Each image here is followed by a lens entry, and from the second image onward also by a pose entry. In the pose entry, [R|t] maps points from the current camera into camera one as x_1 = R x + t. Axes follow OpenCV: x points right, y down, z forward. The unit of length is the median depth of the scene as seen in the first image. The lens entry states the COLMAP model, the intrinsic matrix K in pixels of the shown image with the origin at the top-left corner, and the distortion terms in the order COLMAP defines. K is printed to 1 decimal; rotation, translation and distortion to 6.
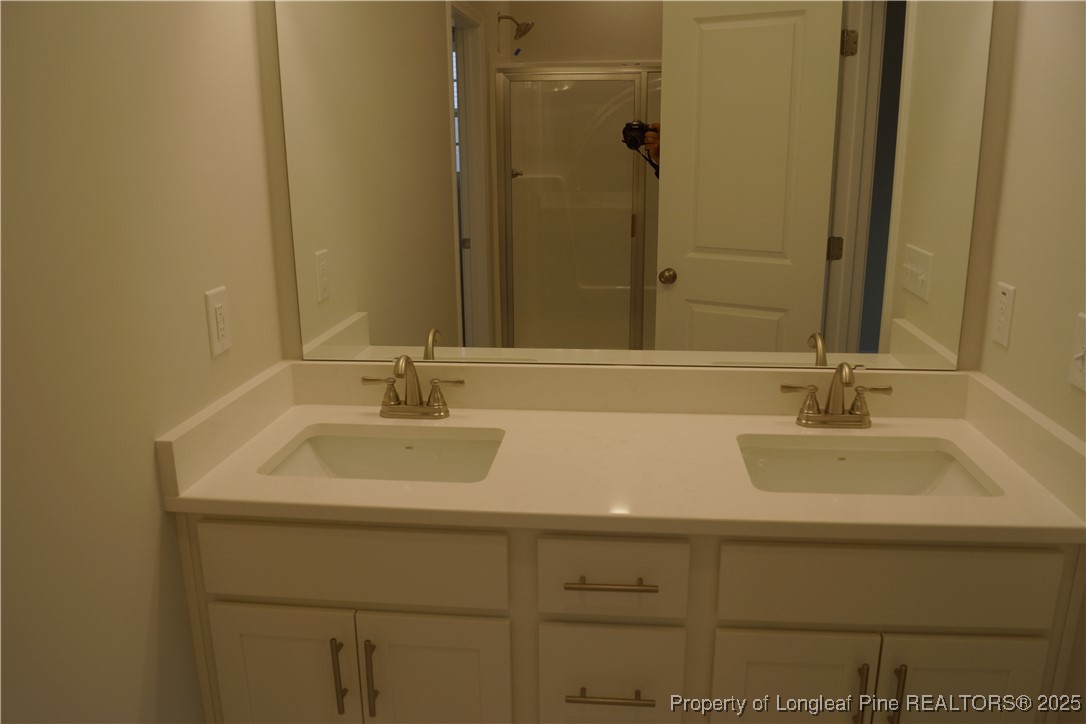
lens RADIAL K [[842.6, 0, 553.4], [0, 842.6, 368.9], [0, 0, 1]] dist [-0.087395, 0.018719]
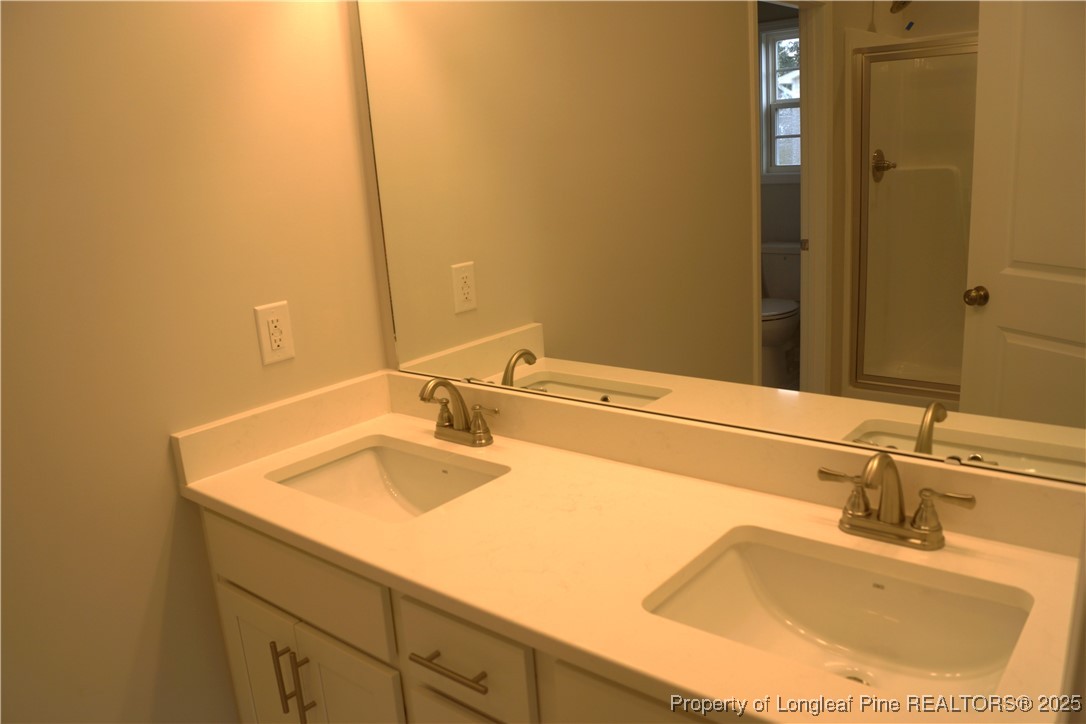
lens RADIAL K [[842.6, 0, 546.1], [0, 842.6, 360.4], [0, 0, 1]] dist [-0.087395, 0.018719]
pose [[0.833171, 0.089446, -0.545734, 0.451006], [-0.085835, 0.995790, 0.032167, -0.077638], [0.546314, 0.020042, 0.837341, 0.236510]]
